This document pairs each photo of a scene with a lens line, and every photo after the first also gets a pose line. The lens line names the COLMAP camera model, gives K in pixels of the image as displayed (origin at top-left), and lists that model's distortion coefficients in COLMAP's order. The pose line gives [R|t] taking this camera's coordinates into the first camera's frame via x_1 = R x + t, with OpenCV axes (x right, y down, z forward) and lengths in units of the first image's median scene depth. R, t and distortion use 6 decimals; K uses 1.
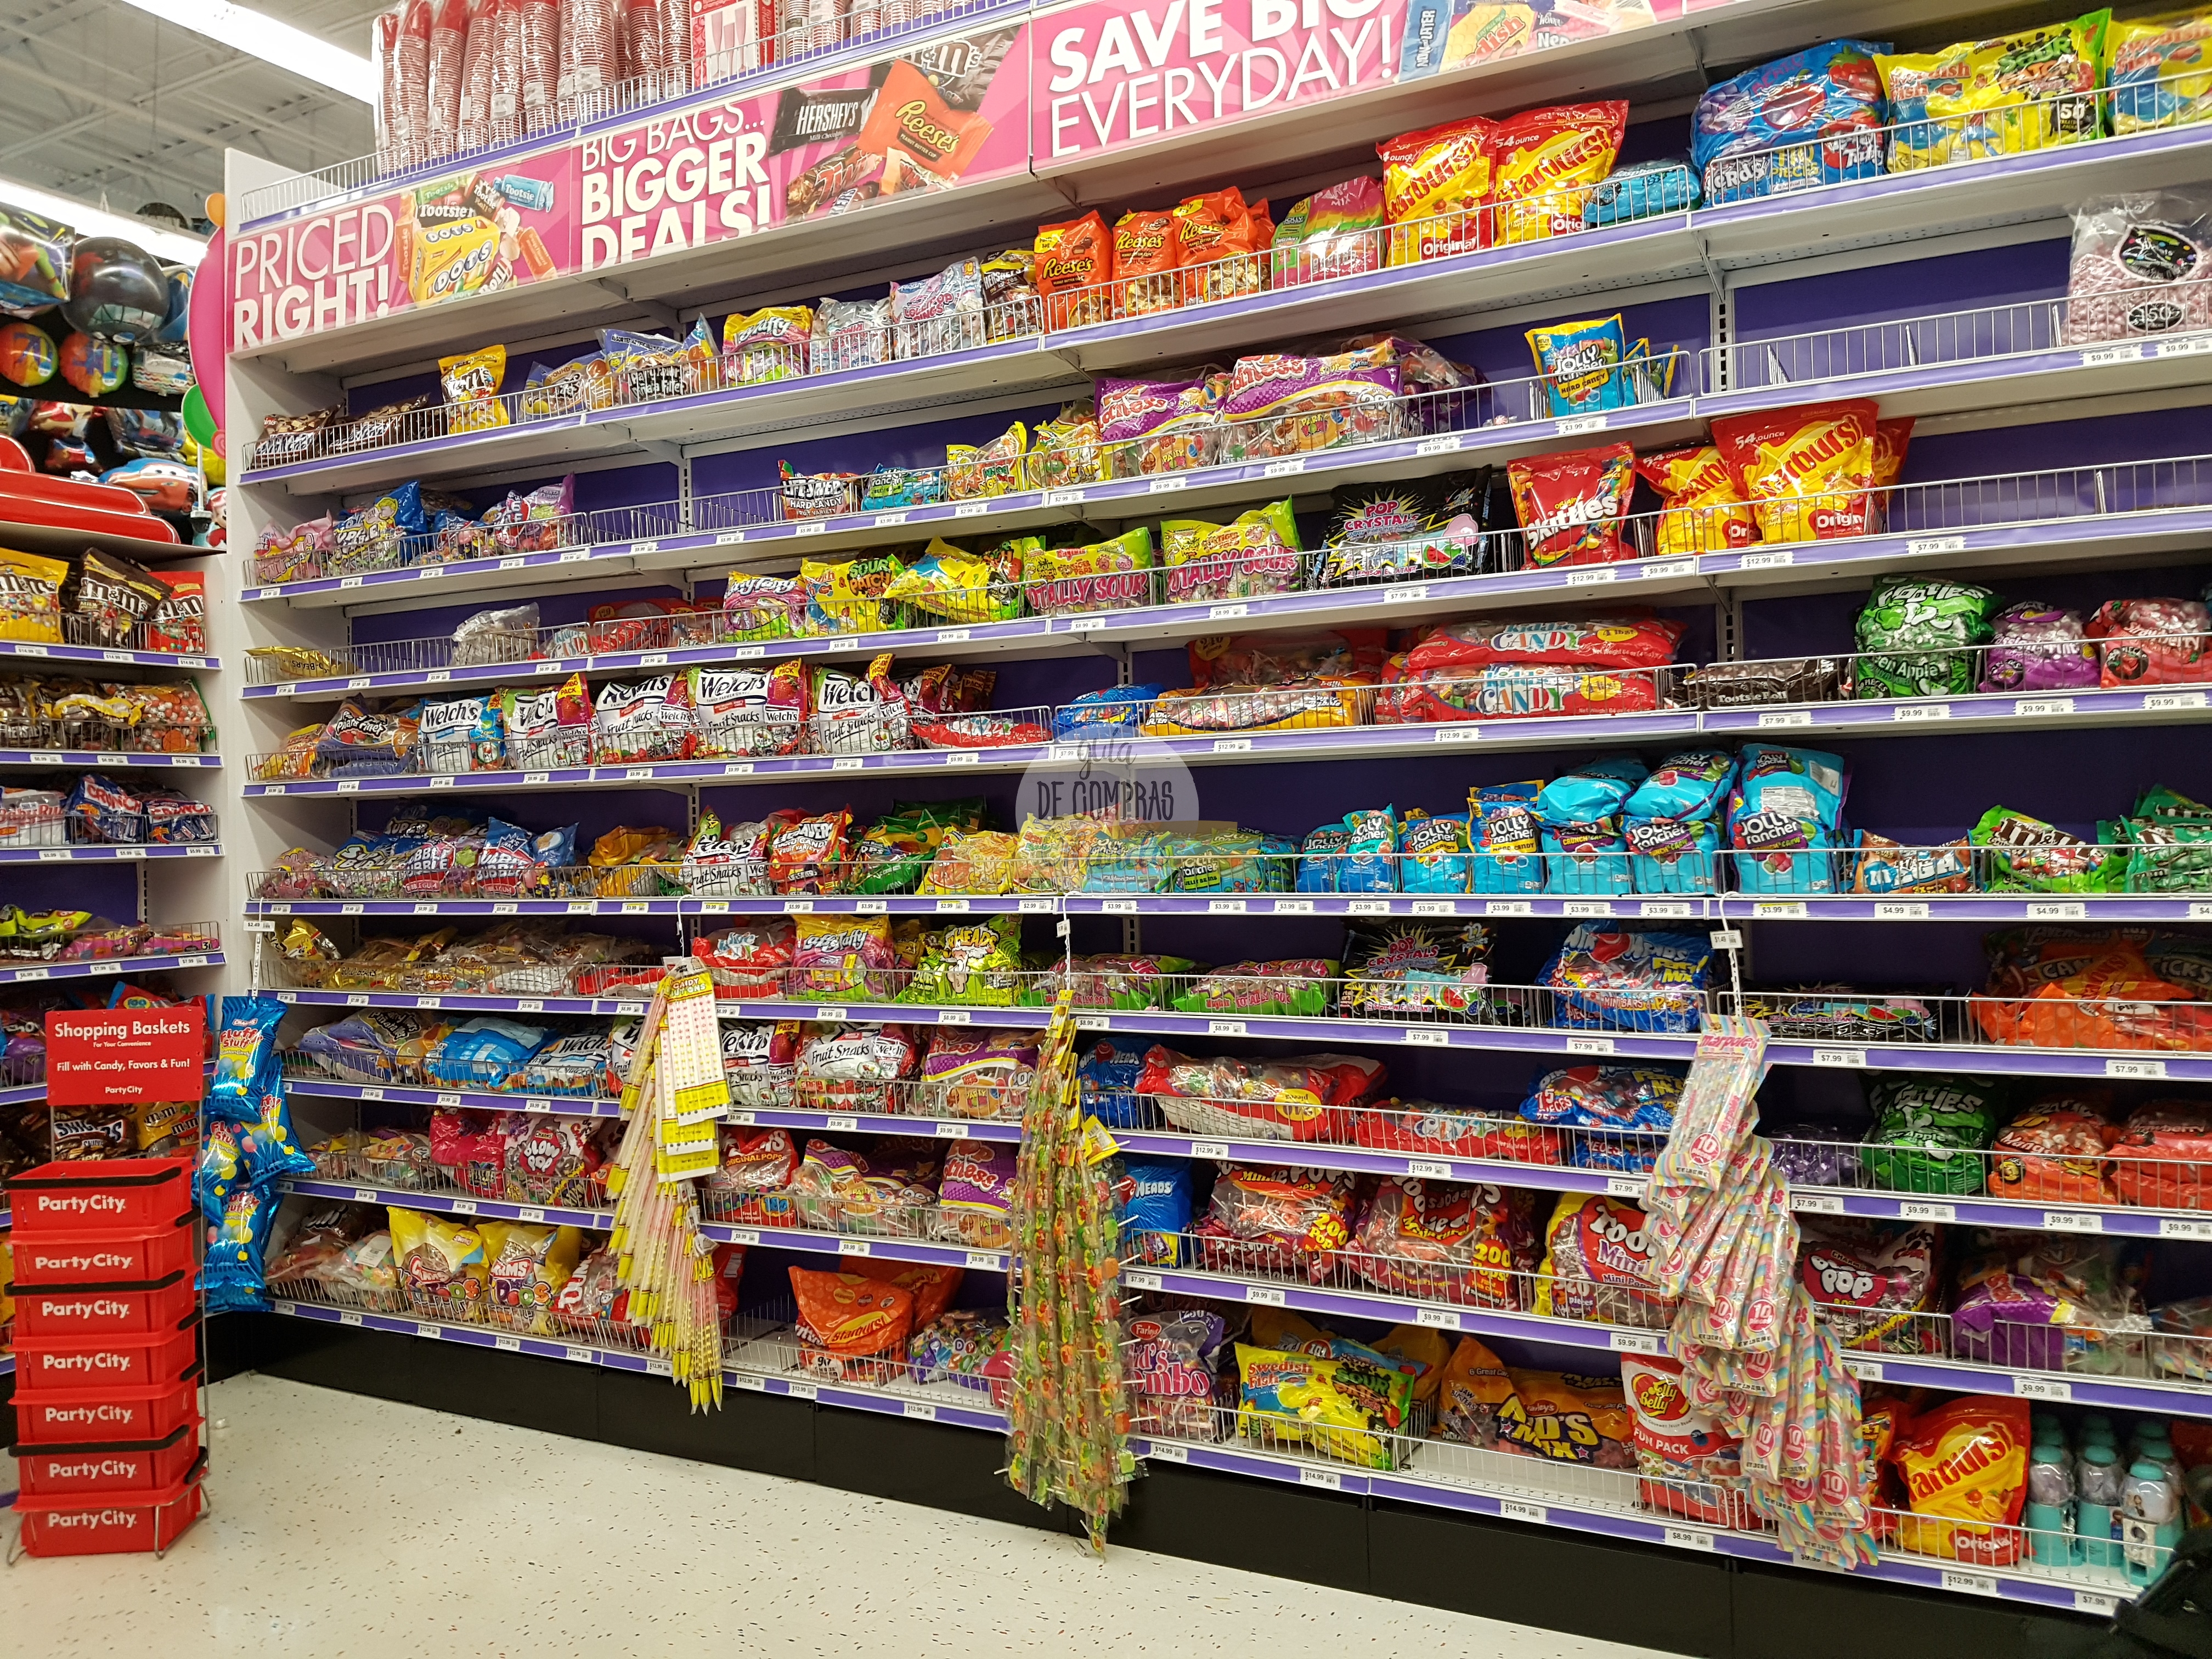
lens RADIAL K [[1733.6, 0, 1107.4], [0, 1733.6, 773.2], [0, 0, 1]] dist [0.233116, -0.374401]
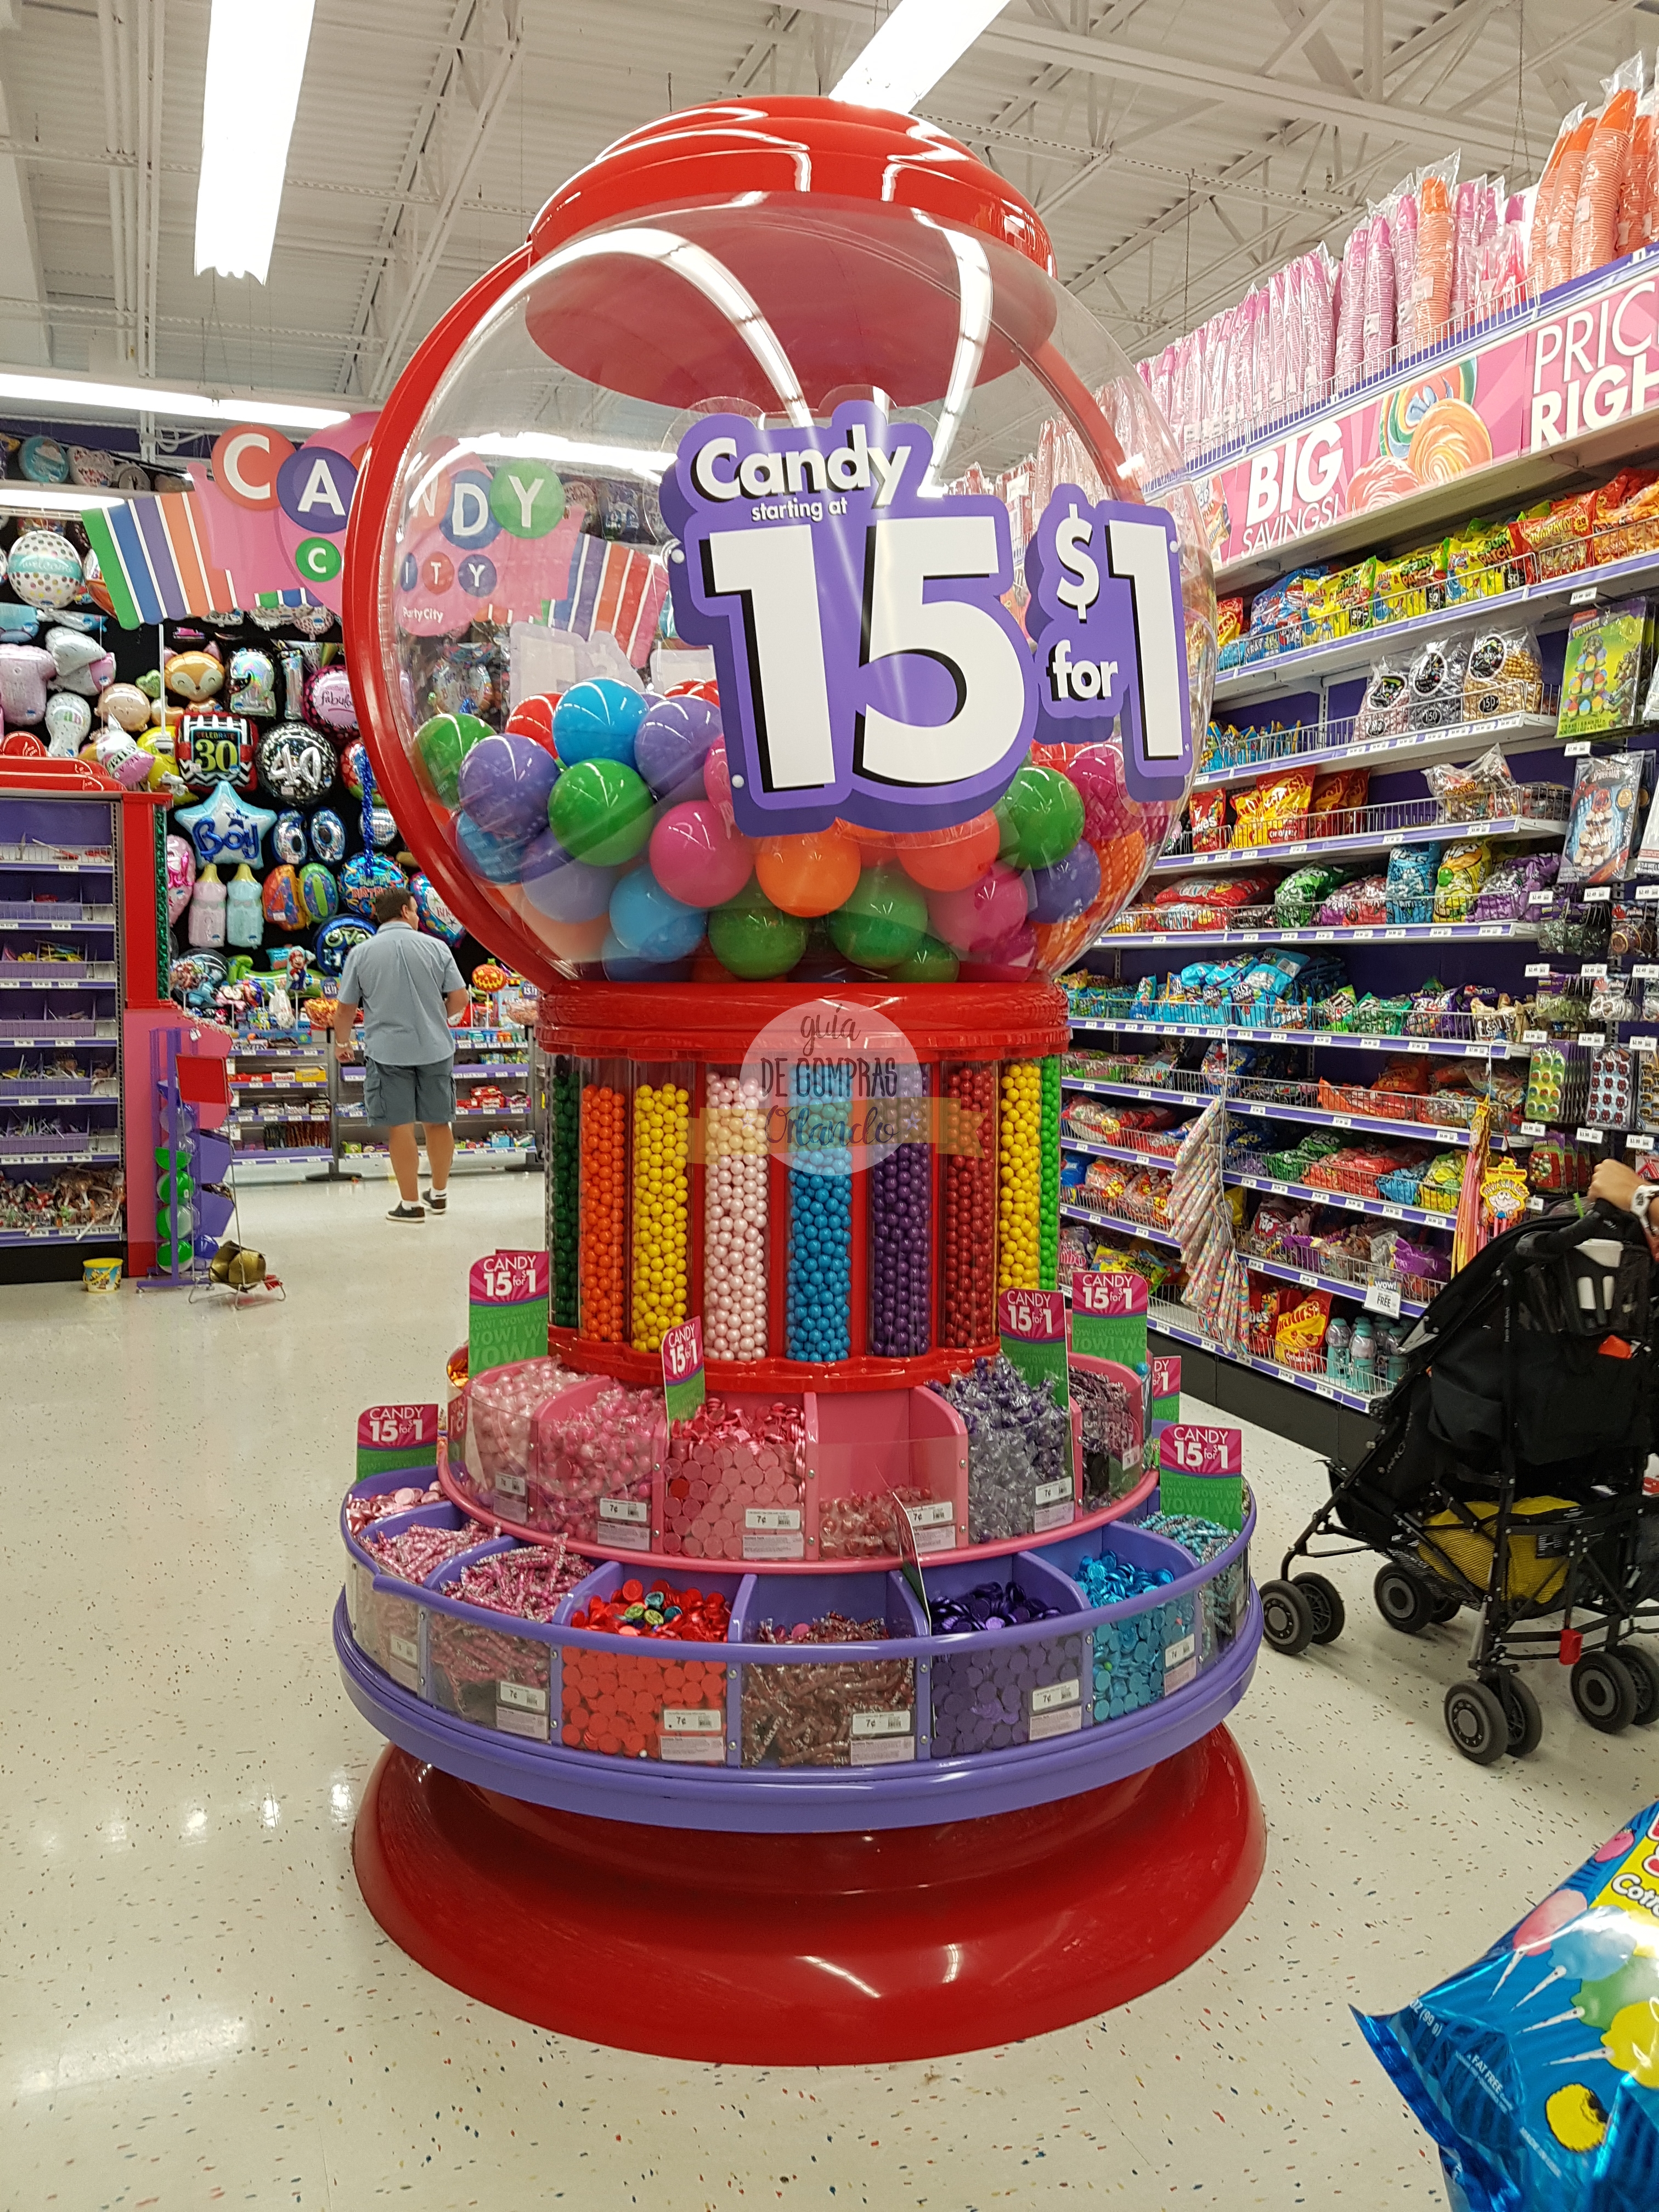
lens RADIAL K [[1733.6, 0, 934.1], [0, 1733.6, 1106.3], [0, 0, 1]] dist [0.233116, -0.374401]
pose [[0.781309, 0.089822, -0.617647, 1.247714], [-0.024447, 0.993235, 0.113518, -0.052756], [0.623665, -0.073593, 0.778220, -0.684614]]
